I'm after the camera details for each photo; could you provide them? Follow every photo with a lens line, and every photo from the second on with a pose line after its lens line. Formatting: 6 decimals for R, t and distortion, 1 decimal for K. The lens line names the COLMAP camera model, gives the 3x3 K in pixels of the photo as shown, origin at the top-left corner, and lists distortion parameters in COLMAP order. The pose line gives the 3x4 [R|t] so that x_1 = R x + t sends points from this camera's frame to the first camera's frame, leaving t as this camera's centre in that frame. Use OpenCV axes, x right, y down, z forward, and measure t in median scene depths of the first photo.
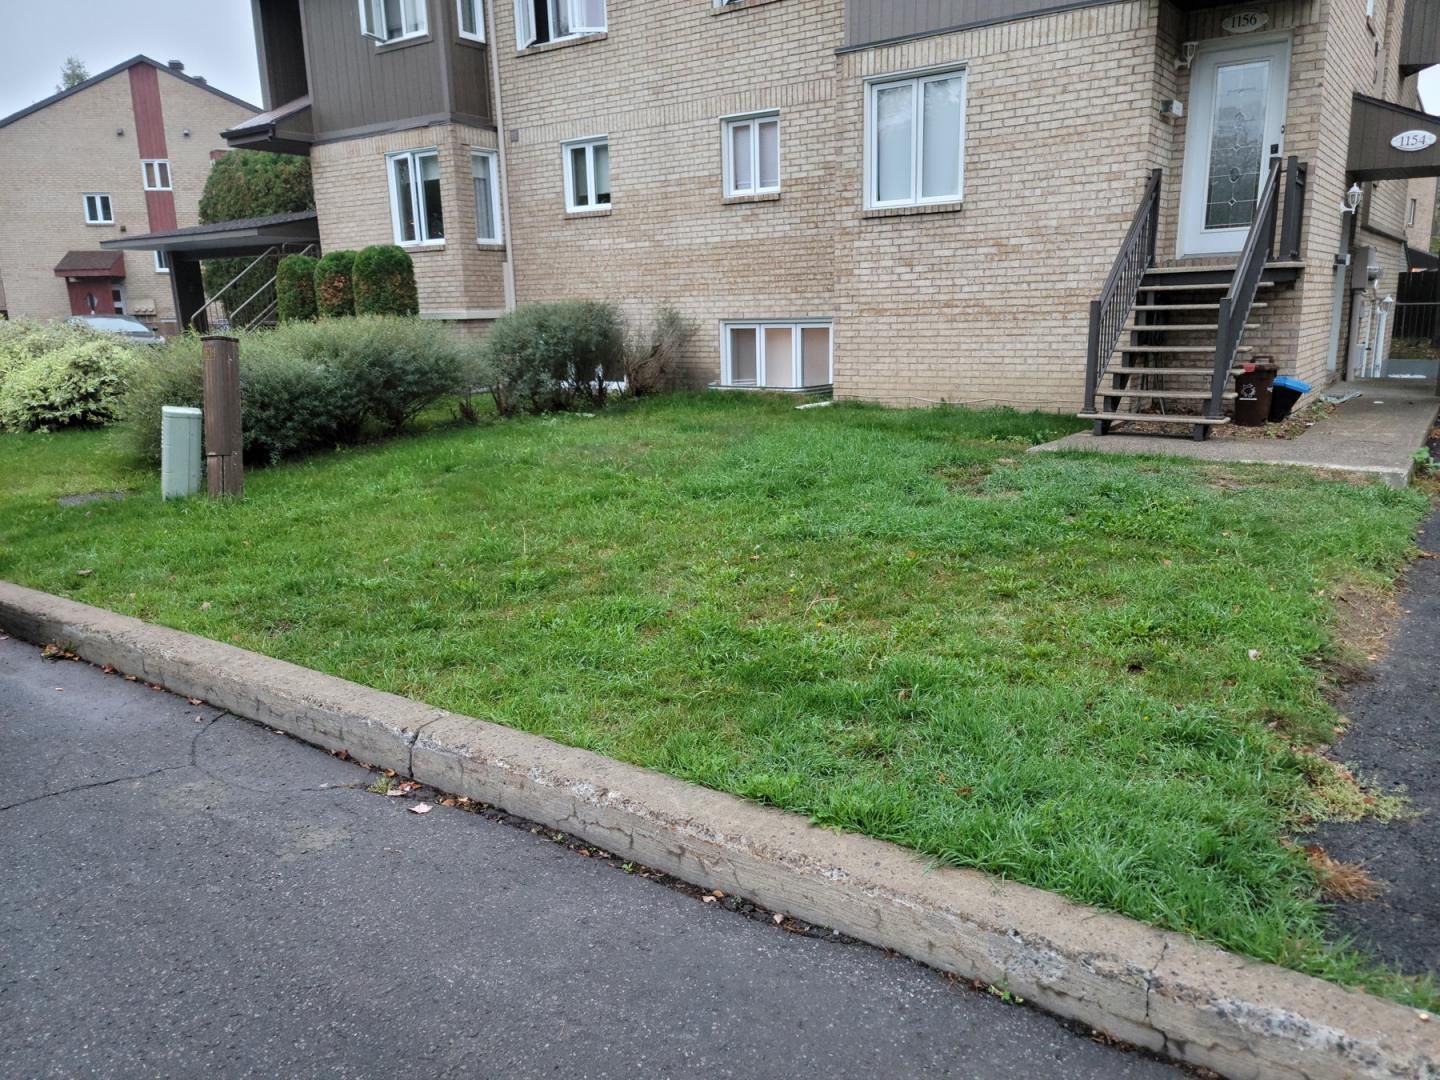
lens RADIAL K [[1052.8, 0, 733.8], [0, 1052.8, 542.5], [0, 0, 1]] dist [0.057498, -0.037632]
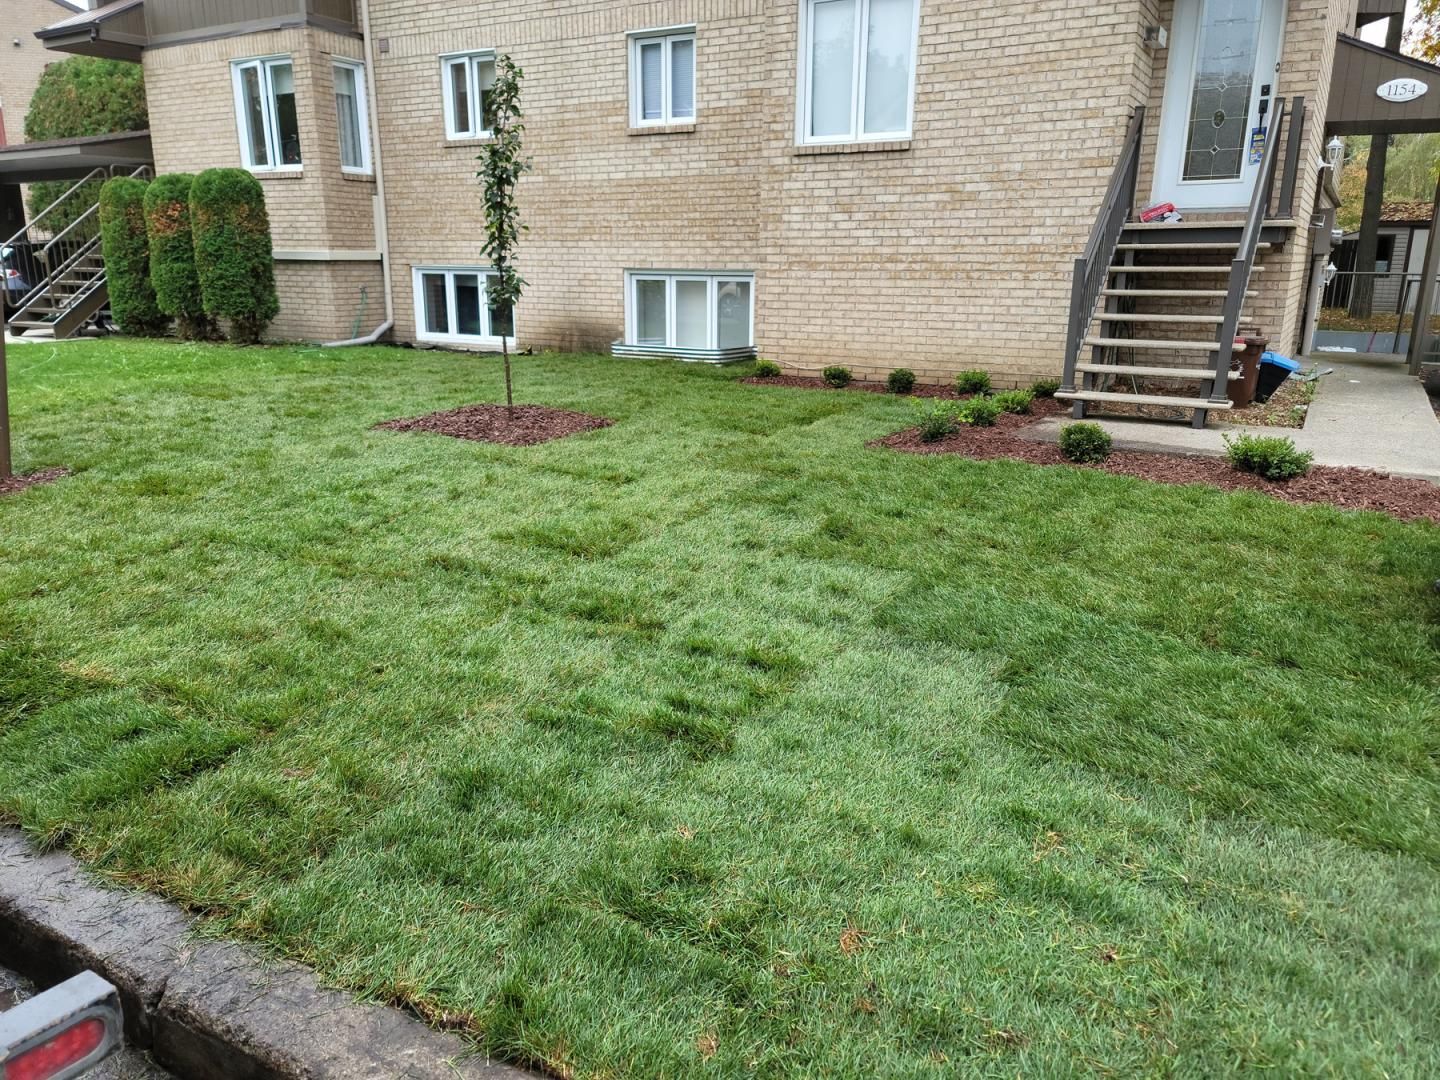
lens RADIAL K [[1052.8, 0, 710.4], [0, 1052.8, 539.1], [0, 0, 1]] dist [0.057498, -0.037632]
pose [[0.996530, 0.007238, 0.082917, -0.015898], [-0.010507, 0.999182, 0.039053, -0.026343], [-0.082566, -0.039789, 0.995791, 0.132059]]
